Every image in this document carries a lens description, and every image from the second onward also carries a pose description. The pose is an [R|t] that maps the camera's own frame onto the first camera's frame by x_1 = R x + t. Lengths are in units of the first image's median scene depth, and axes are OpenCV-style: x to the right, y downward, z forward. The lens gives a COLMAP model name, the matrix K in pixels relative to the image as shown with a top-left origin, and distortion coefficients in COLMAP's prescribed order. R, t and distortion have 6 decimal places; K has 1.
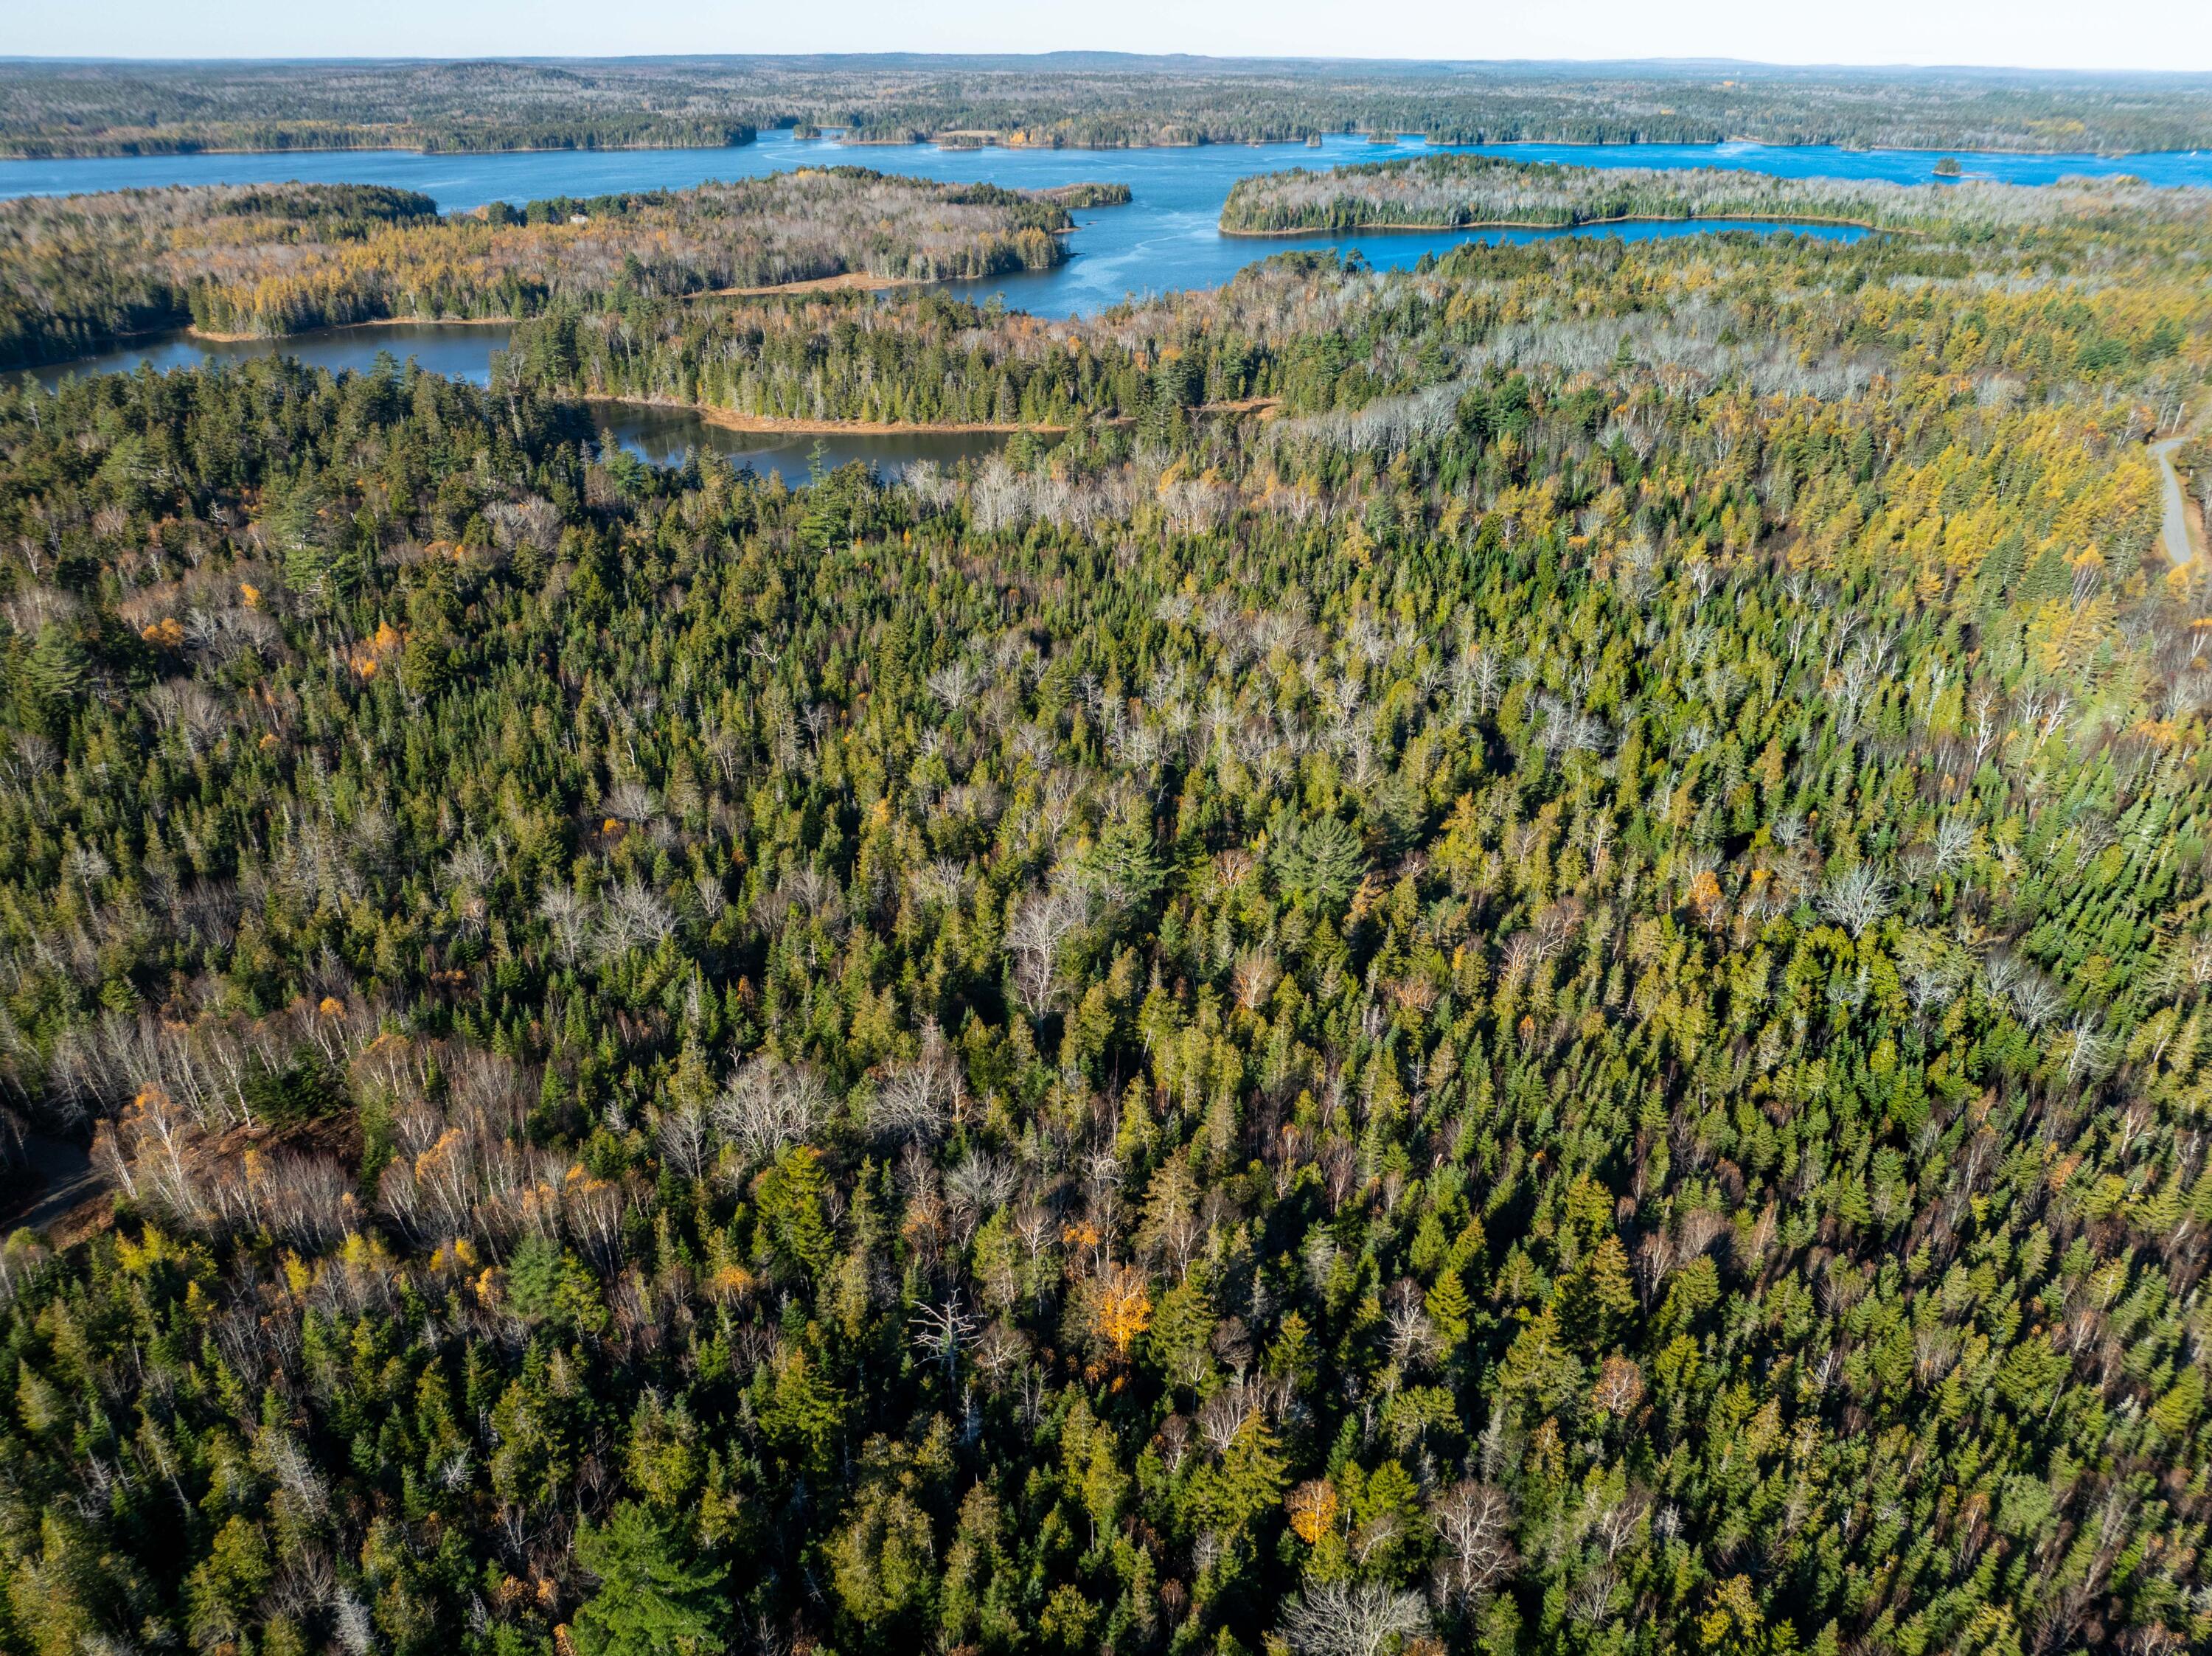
lens RADIAL K [[1566.6, 0, 1105.9], [0, 1566.6, 836.1], [0, 0, 1]] dist [-0.040158, 0.005878]
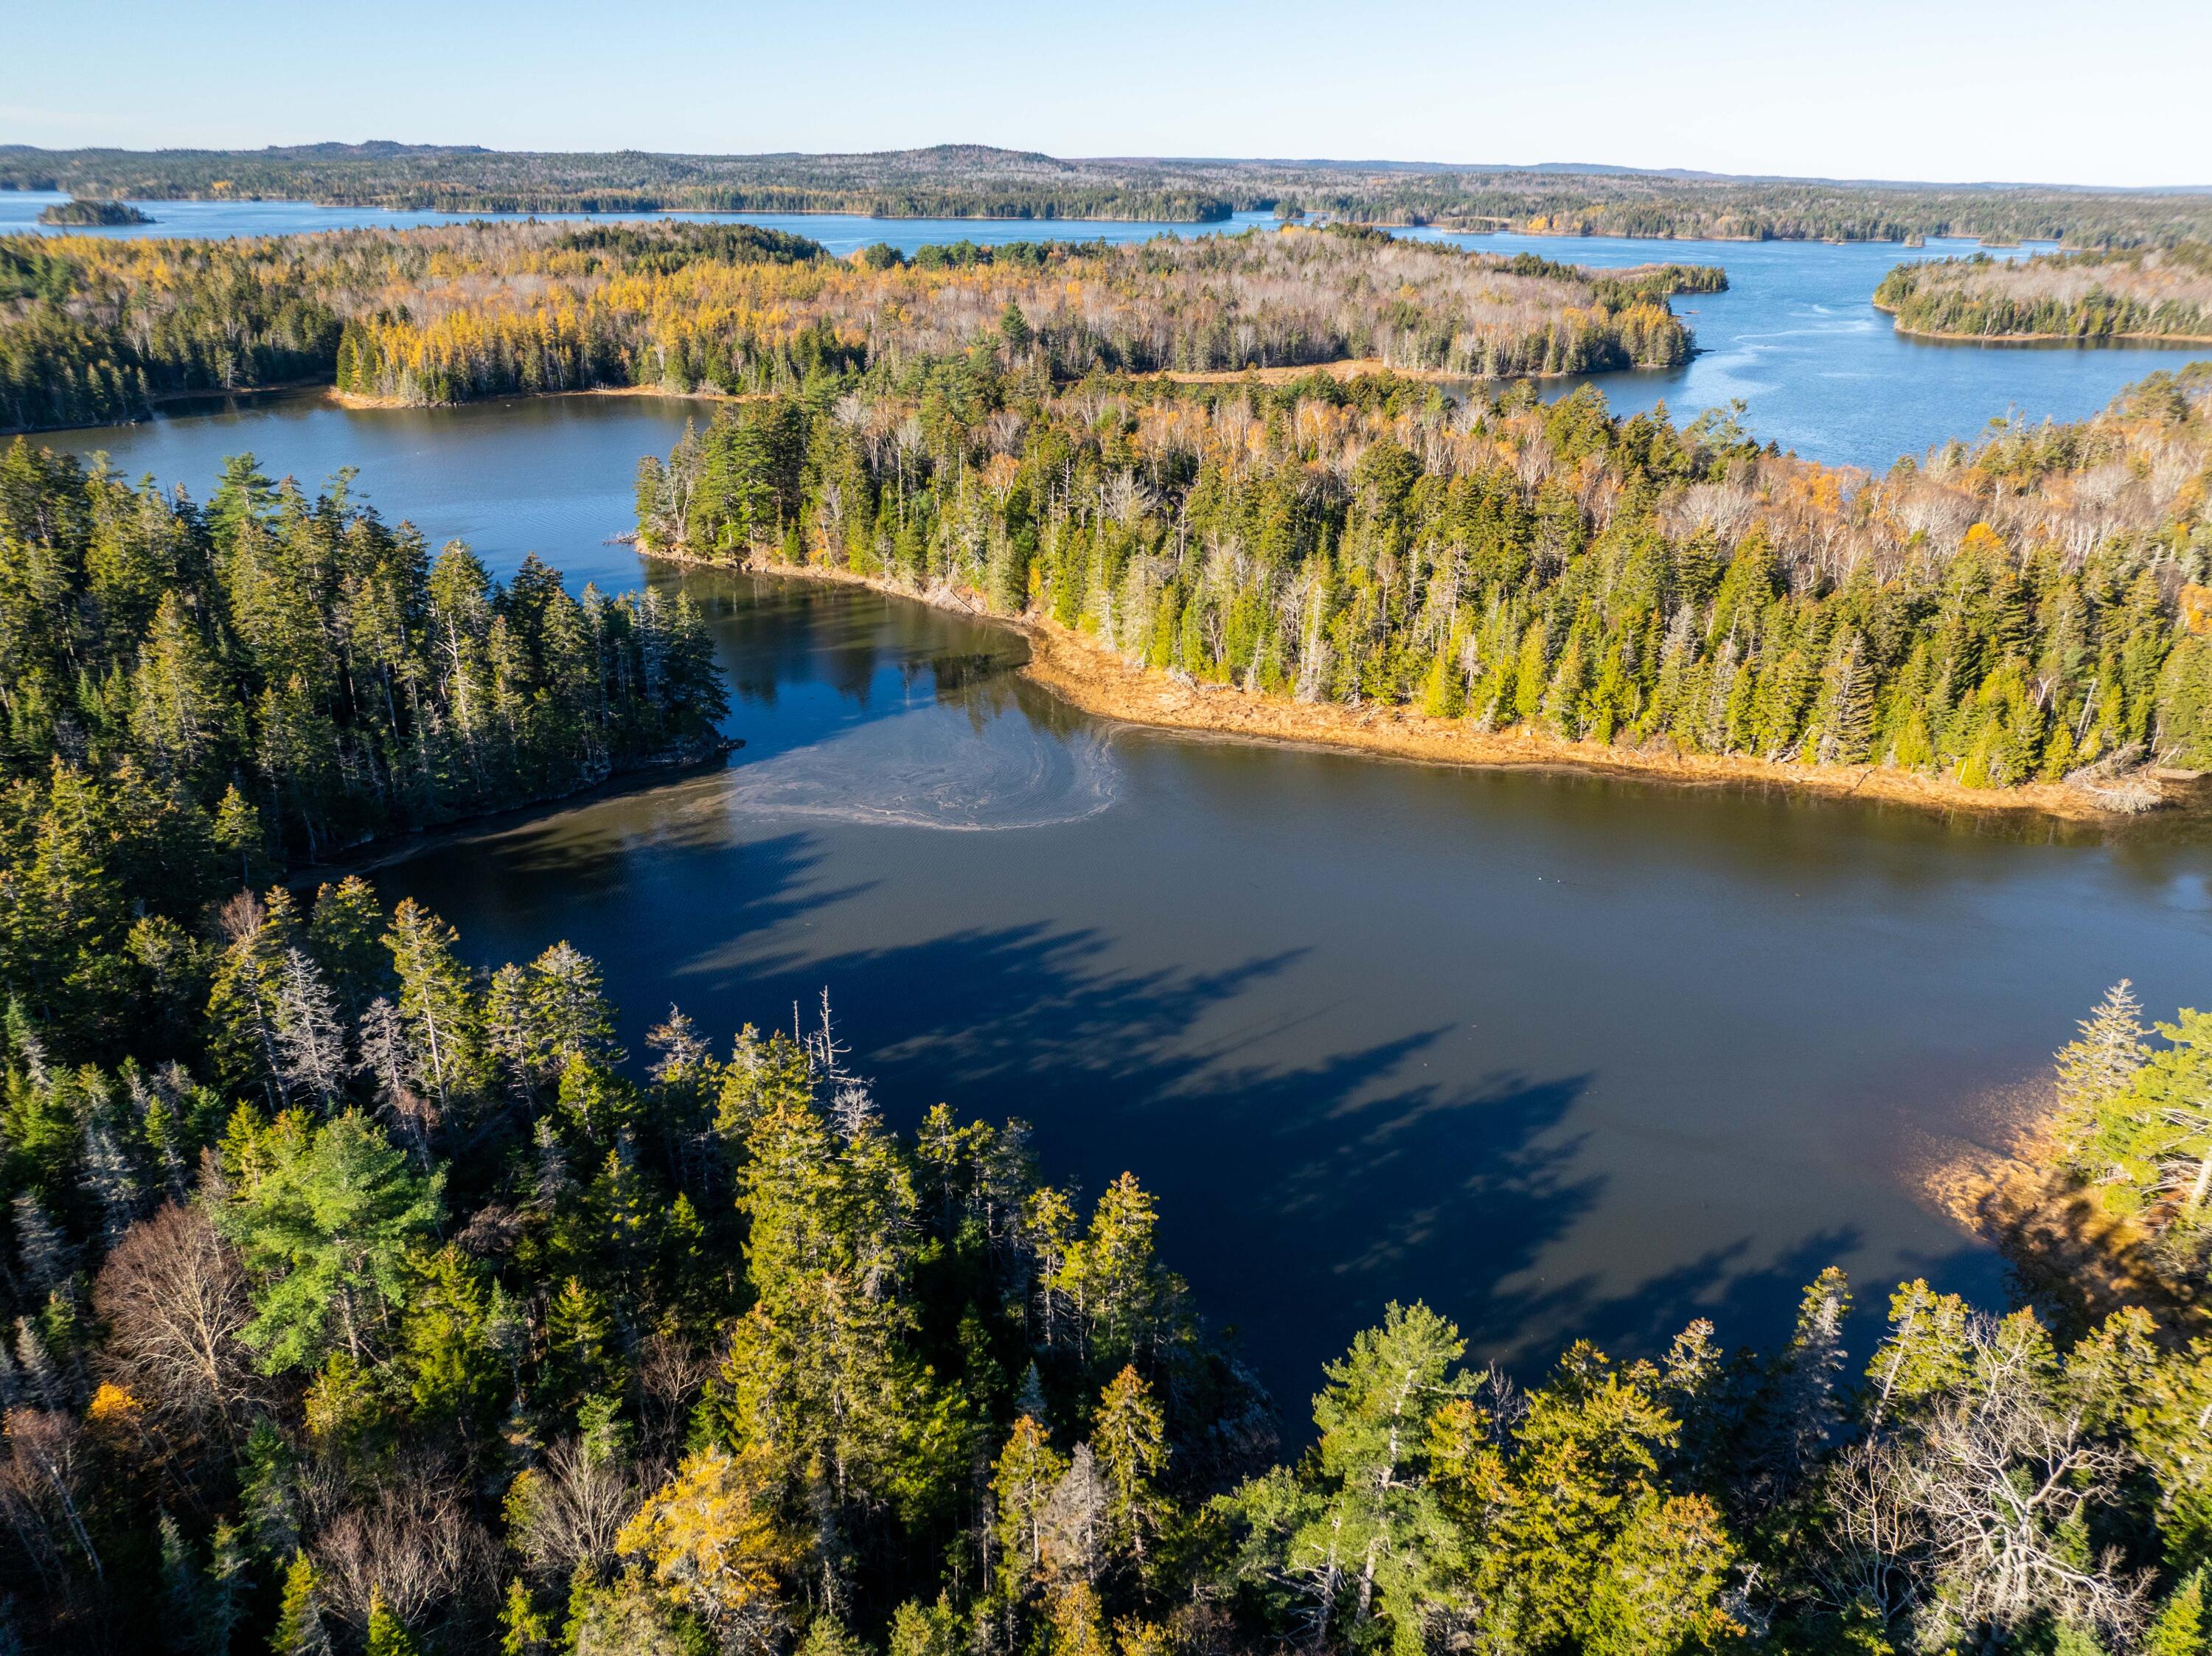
lens RADIAL K [[1566.6, 0, 1105.4], [0, 1566.6, 810.2], [0, 0, 1]] dist [-0.040158, 0.005878]
pose [[0.961226, 0.115688, -0.250320, -0.064112], [-0.134450, 0.989154, -0.059141, -0.101971], [0.240763, 0.090504, 0.966355, 0.300097]]
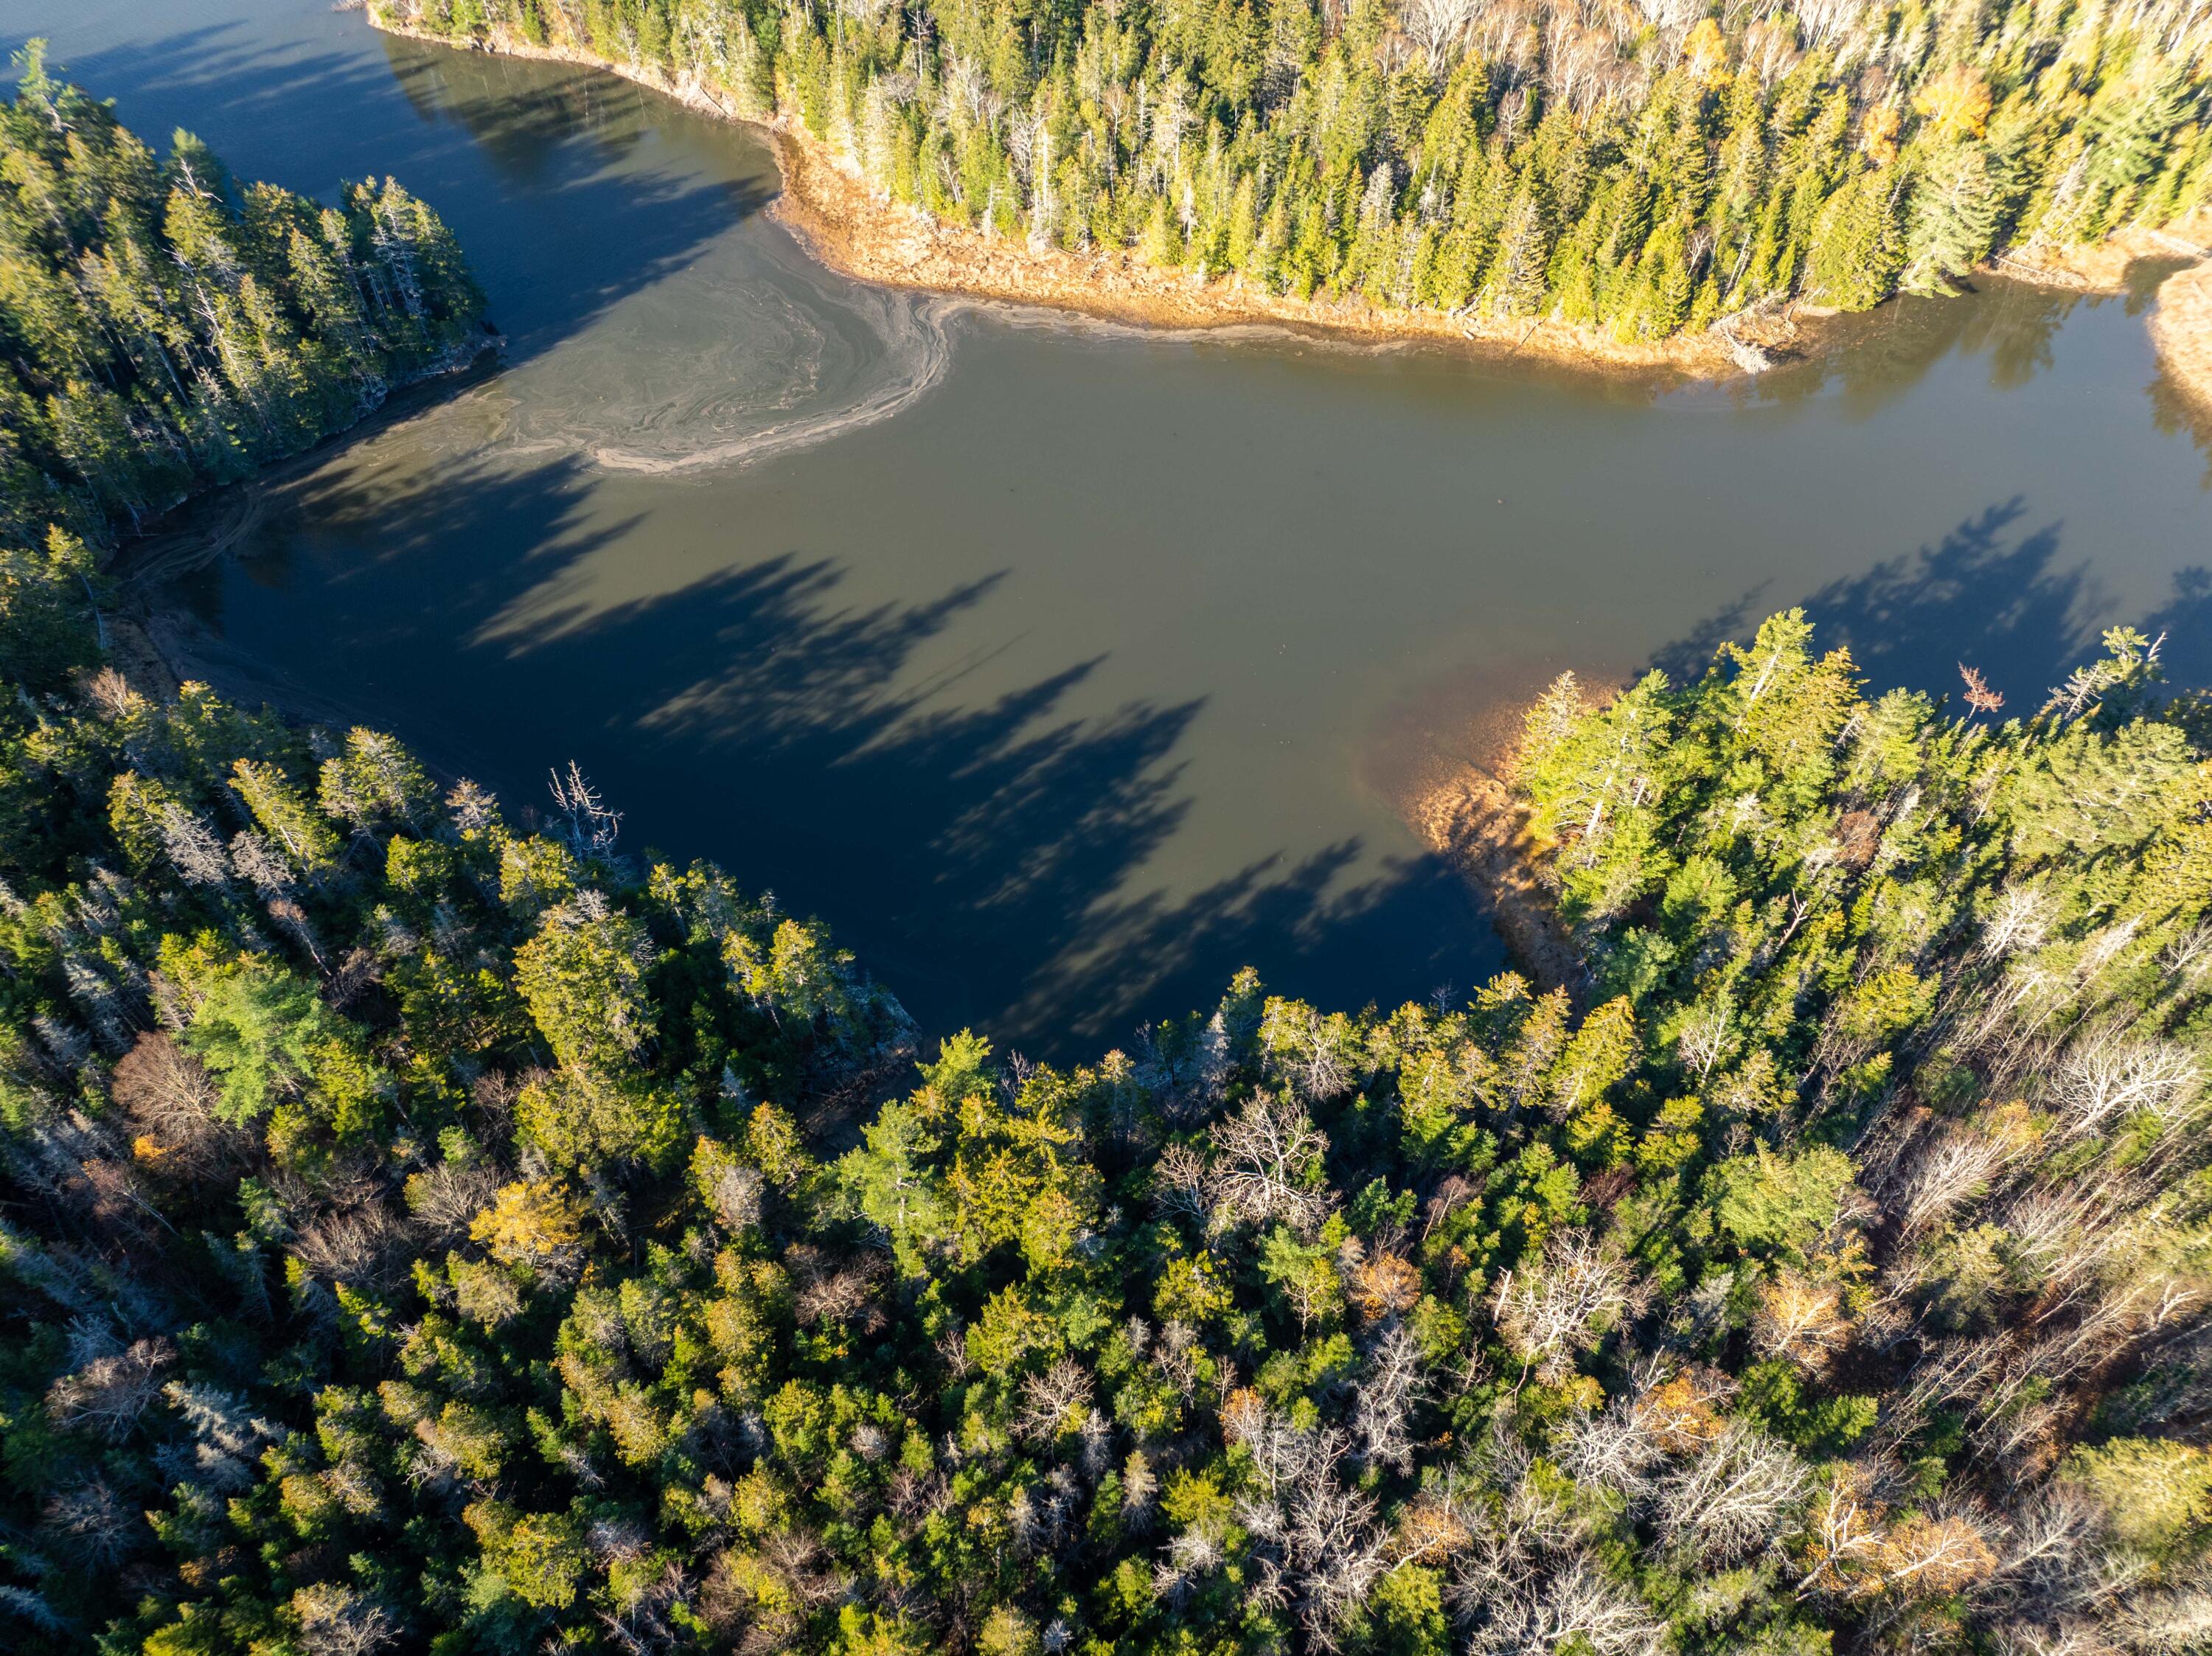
lens RADIAL K [[1566.6, 0, 1103.0], [0, 1566.6, 829.7], [0, 0, 1]] dist [-0.040158, 0.005878]
pose [[0.978640, 0.160736, -0.128168, -0.044512], [-0.095707, 0.907986, 0.407923, -0.143250], [0.181943, -0.386943, 0.903976, 0.280599]]
